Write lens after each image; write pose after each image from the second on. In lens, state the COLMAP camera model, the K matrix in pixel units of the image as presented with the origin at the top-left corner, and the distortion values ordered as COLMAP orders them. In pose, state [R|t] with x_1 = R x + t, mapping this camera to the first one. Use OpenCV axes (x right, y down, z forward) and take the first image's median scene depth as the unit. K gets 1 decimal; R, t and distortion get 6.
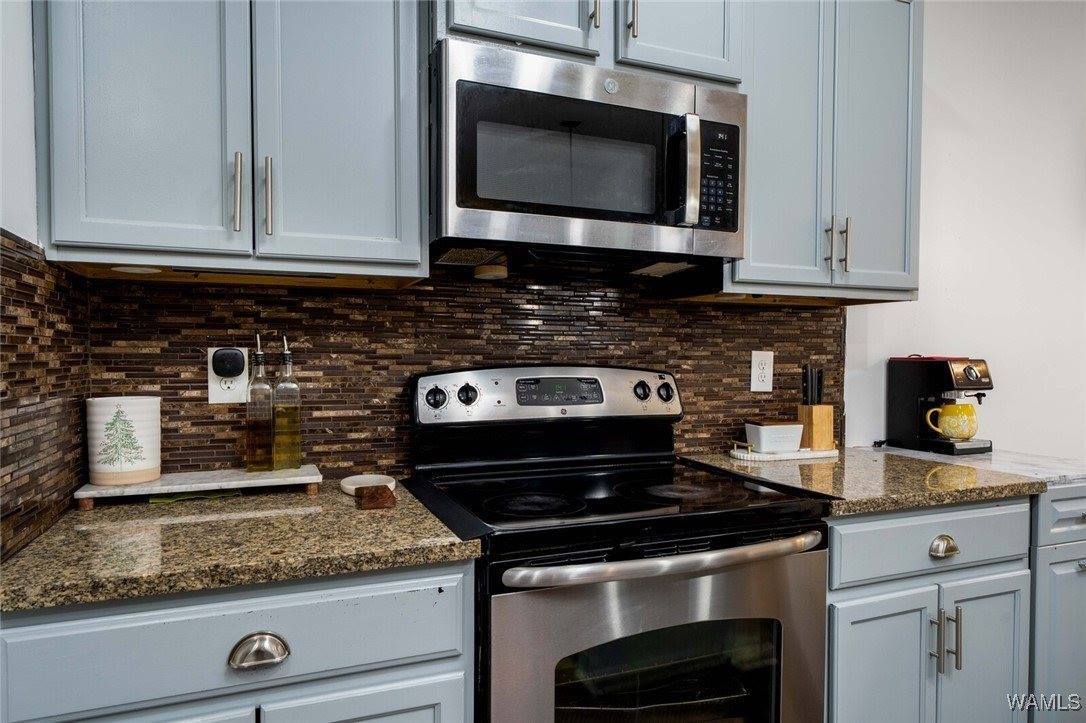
lens RADIAL K [[679.7, 0, 543.0], [0, 679.7, 361.5], [0, 0, 1]] dist [0.001495, -0.000640]
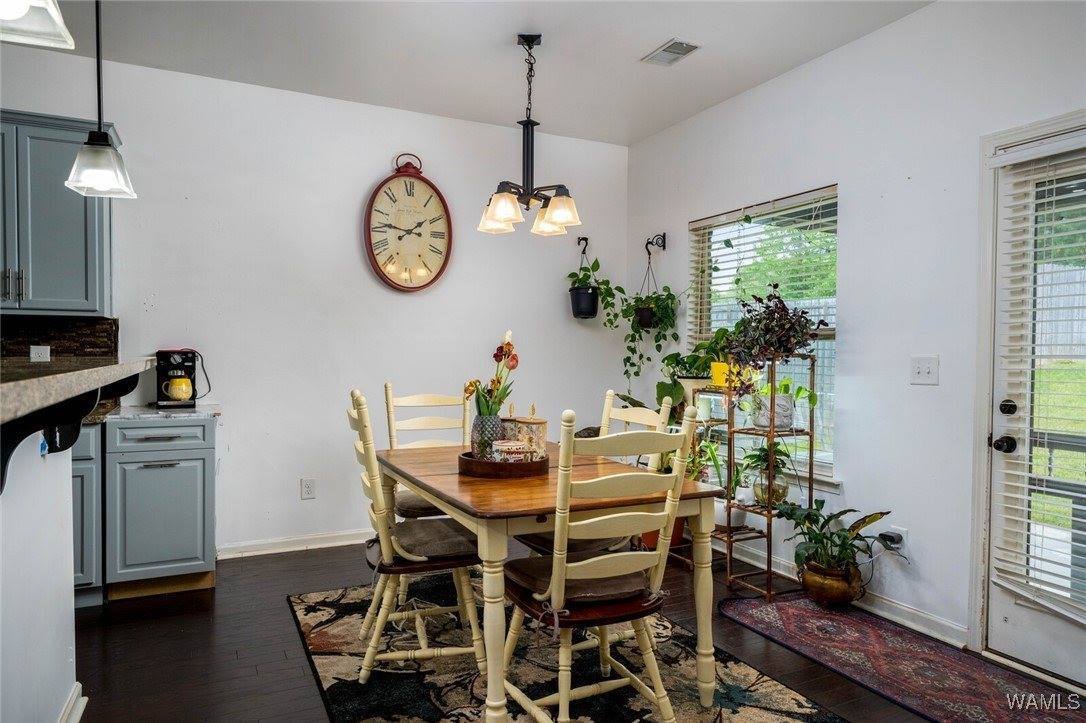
lens RADIAL K [[679.7, 0, 543.0], [0, 679.7, 361.5], [0, 0, 1]] dist [0.001495, -0.000640]
pose [[0.997231, 0.004767, 0.074207, 1.865213], [-0.005048, 0.999981, 0.003589, 0.014561], [-0.074188, -0.003954, 0.997236, -0.961451]]
